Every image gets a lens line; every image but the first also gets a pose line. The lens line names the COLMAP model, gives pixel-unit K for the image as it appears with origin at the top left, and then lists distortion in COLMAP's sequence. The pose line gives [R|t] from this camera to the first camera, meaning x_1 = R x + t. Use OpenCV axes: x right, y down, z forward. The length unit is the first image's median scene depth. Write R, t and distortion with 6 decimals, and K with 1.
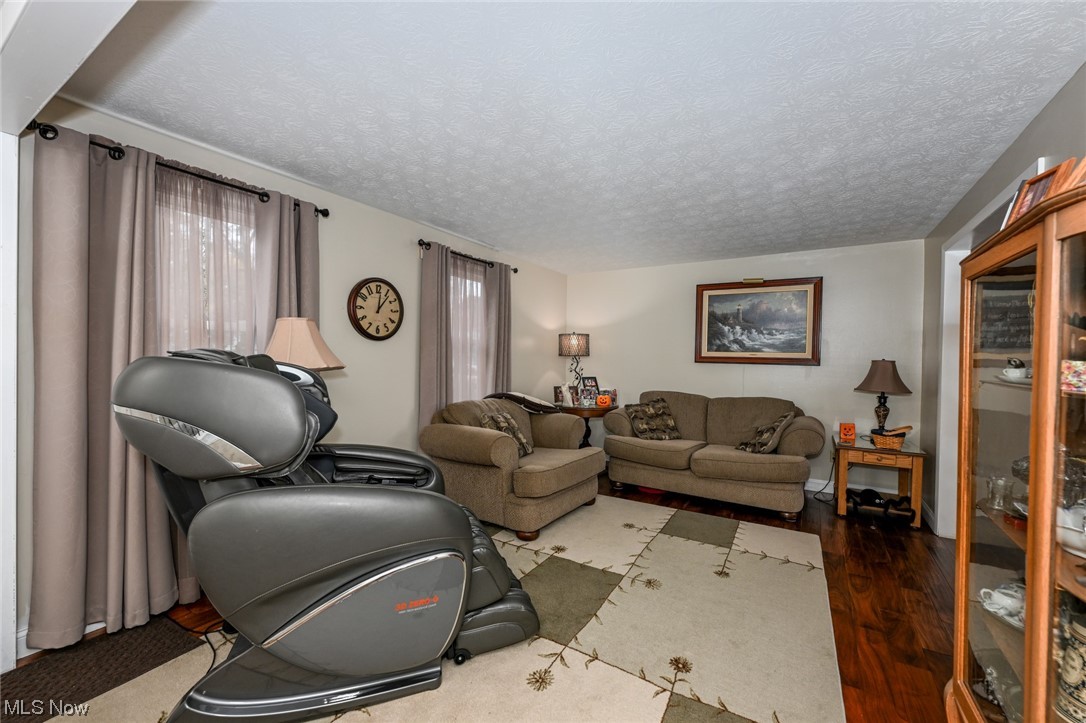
lens RADIAL K [[426.7, 0, 548.3], [0, 426.7, 360.9], [0, 0, 1]] dist [-0.000793, 0.000051]
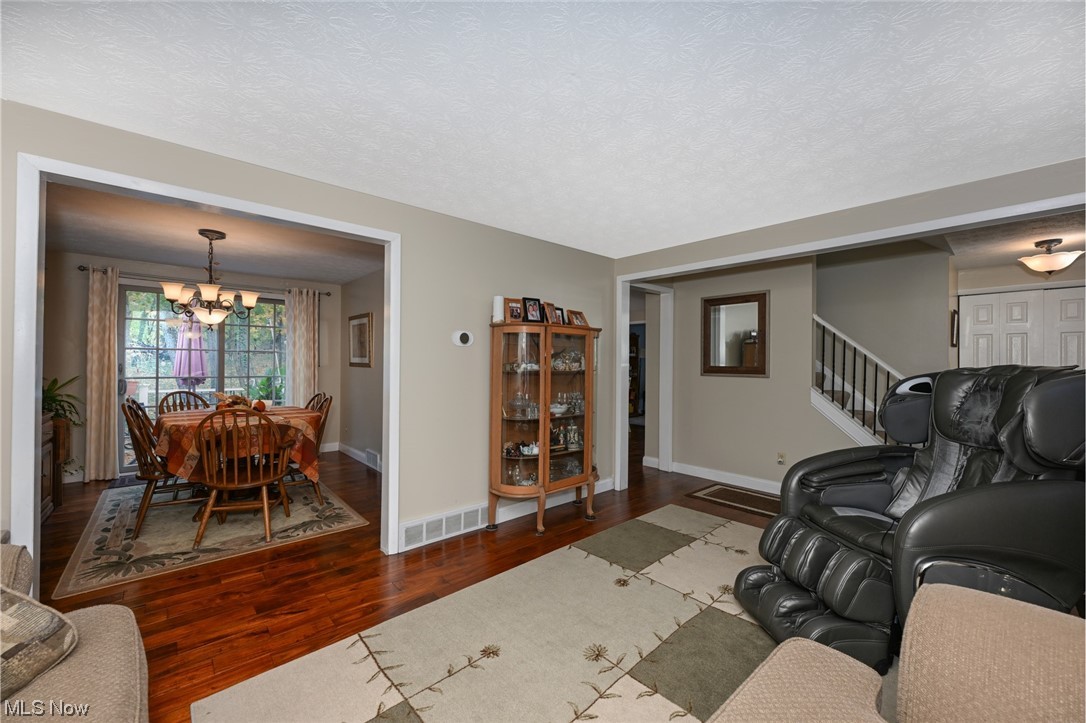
lens RADIAL K [[426.7, 0, 543.2], [0, 426.7, 364.2], [0, 0, 1]] dist [-0.000793, 0.000051]
pose [[-0.955913, -0.017239, 0.293144, 0.116122], [-0.014769, 0.999834, 0.010638, -0.011268], [-0.293279, 0.005839, -0.956009, 1.764735]]
